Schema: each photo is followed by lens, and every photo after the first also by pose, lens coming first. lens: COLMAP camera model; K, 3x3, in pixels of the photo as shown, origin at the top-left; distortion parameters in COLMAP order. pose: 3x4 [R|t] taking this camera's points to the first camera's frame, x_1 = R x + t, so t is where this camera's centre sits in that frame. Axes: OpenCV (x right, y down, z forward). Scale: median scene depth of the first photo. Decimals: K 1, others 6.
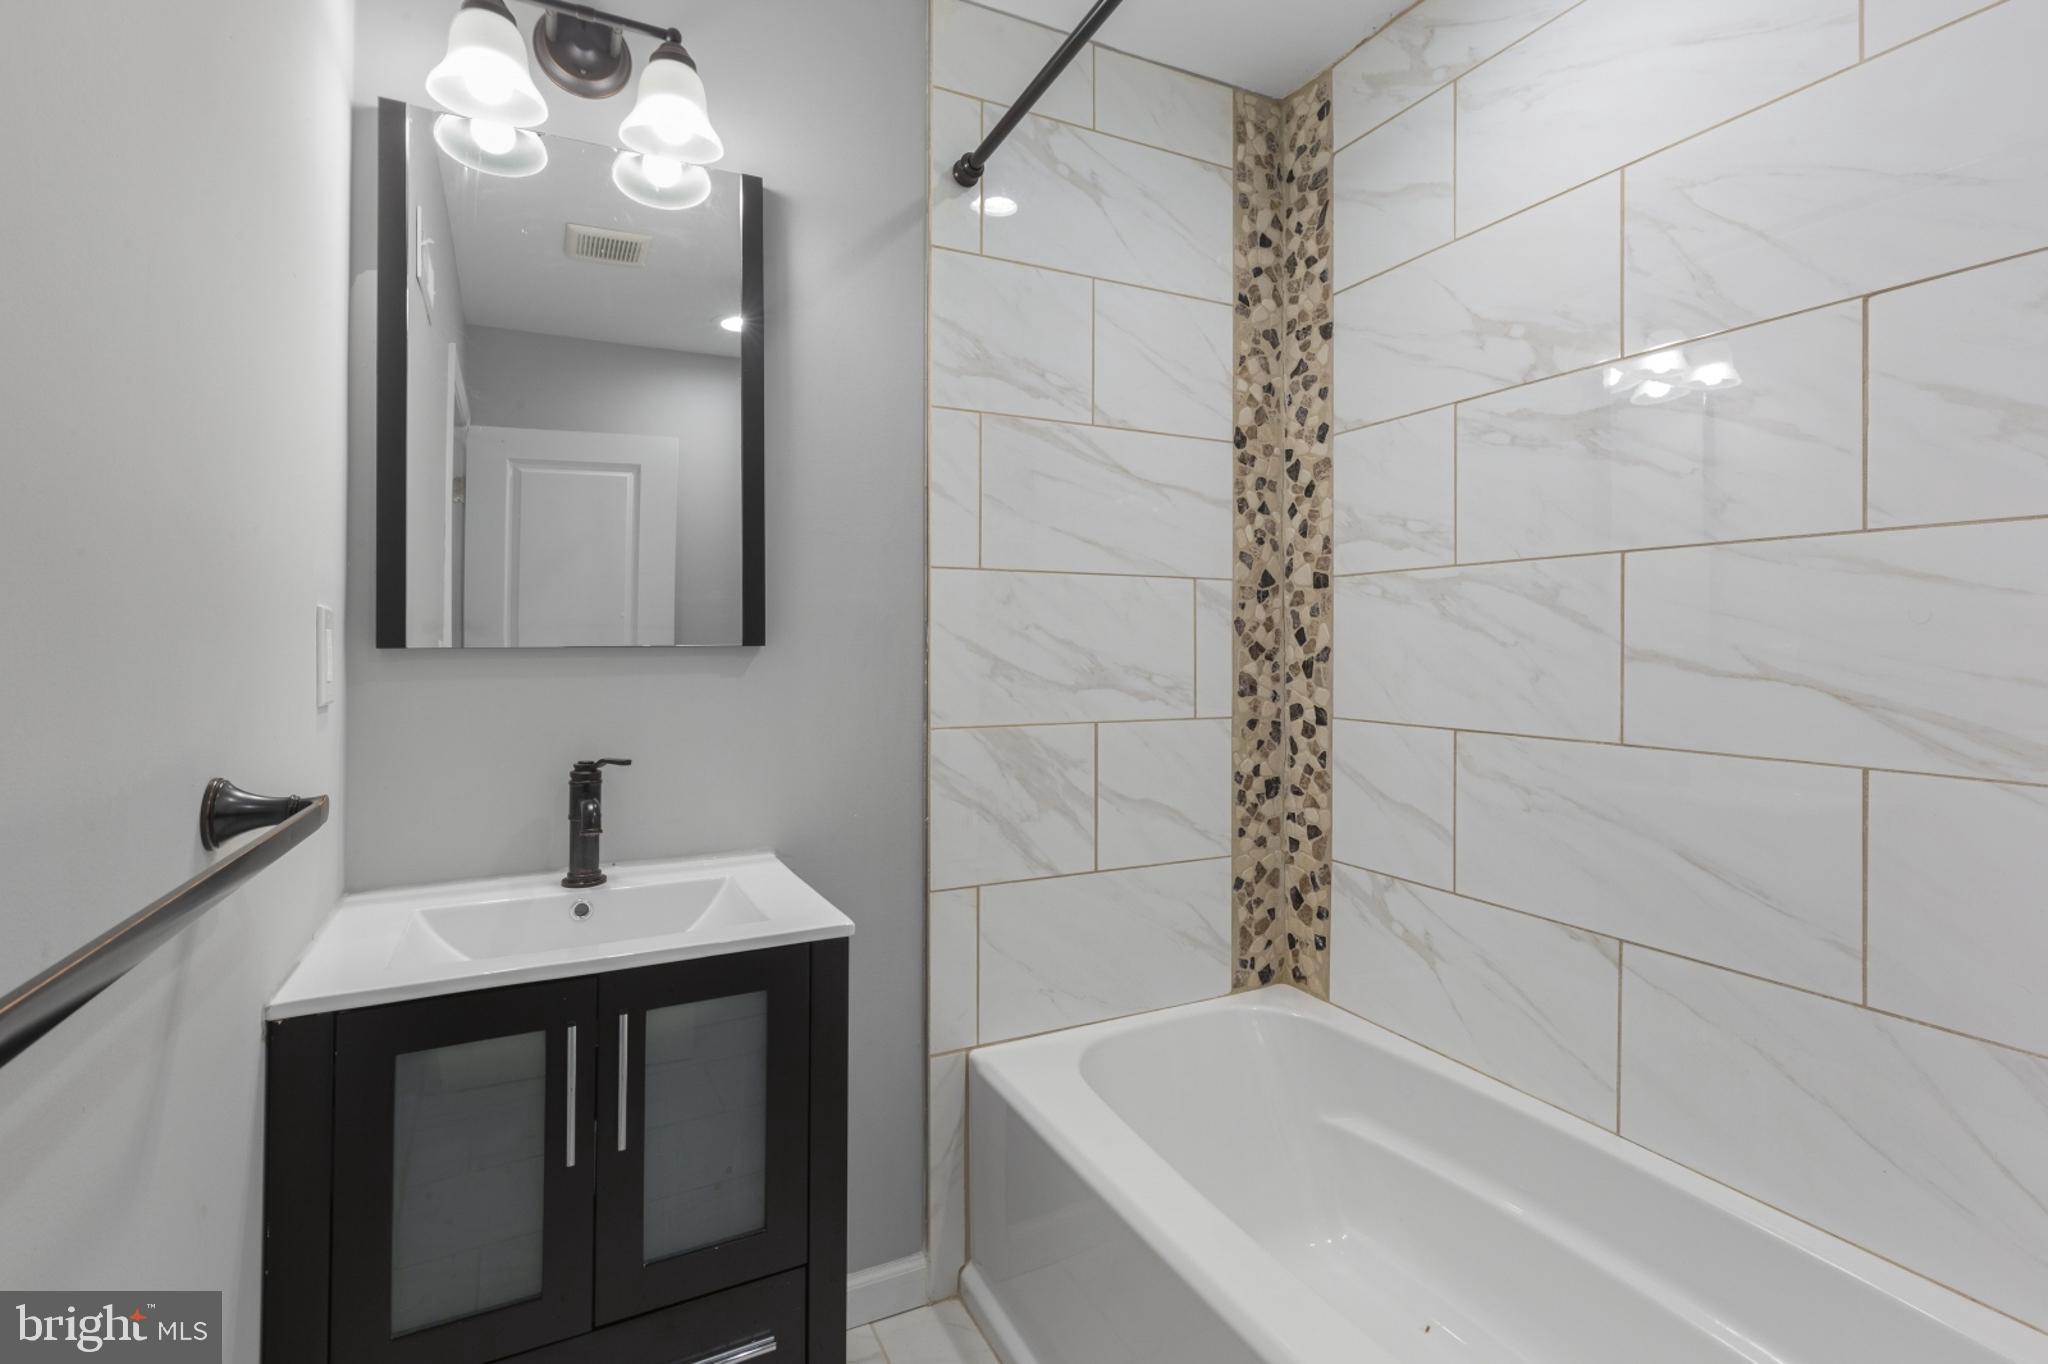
lens RADIAL K [[939.8, 0, 1018.4], [0, 939.8, 644.2], [0, 0, 1]] dist [0.001819, -0.000648]
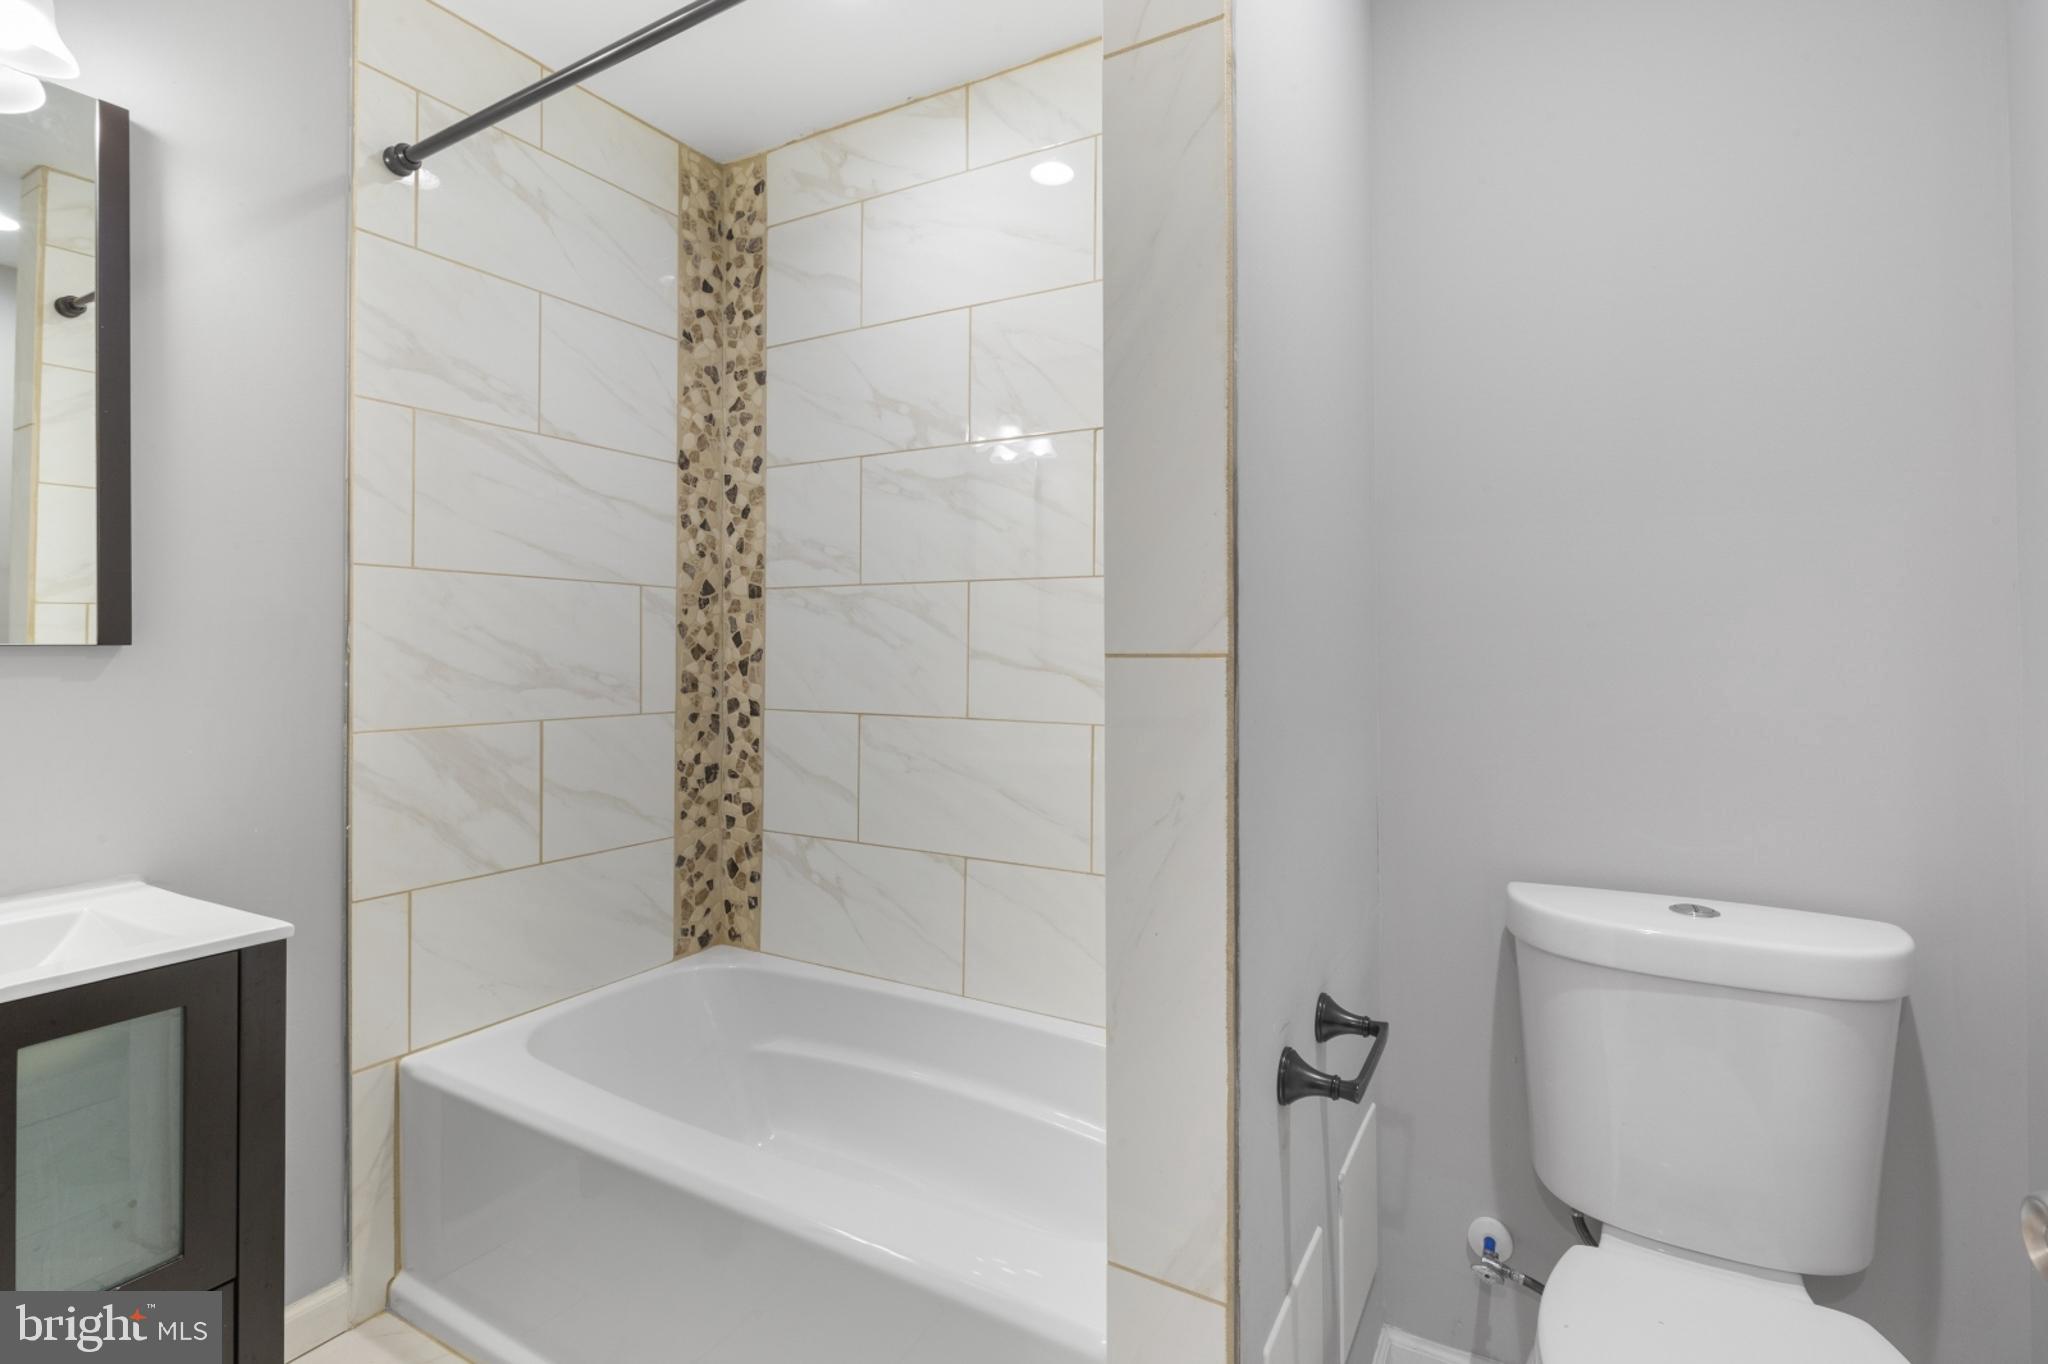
lens RADIAL K [[939.8, 0, 1018.4], [0, 939.8, 644.2], [0, 0, 1]] dist [0.001819, -0.000648]
pose [[0.830888, 0.005715, 0.556411, -0.053600], [-0.004101, 0.999983, -0.004147, 0.000861], [-0.556425, 0.001164, 0.830897, -0.145964]]
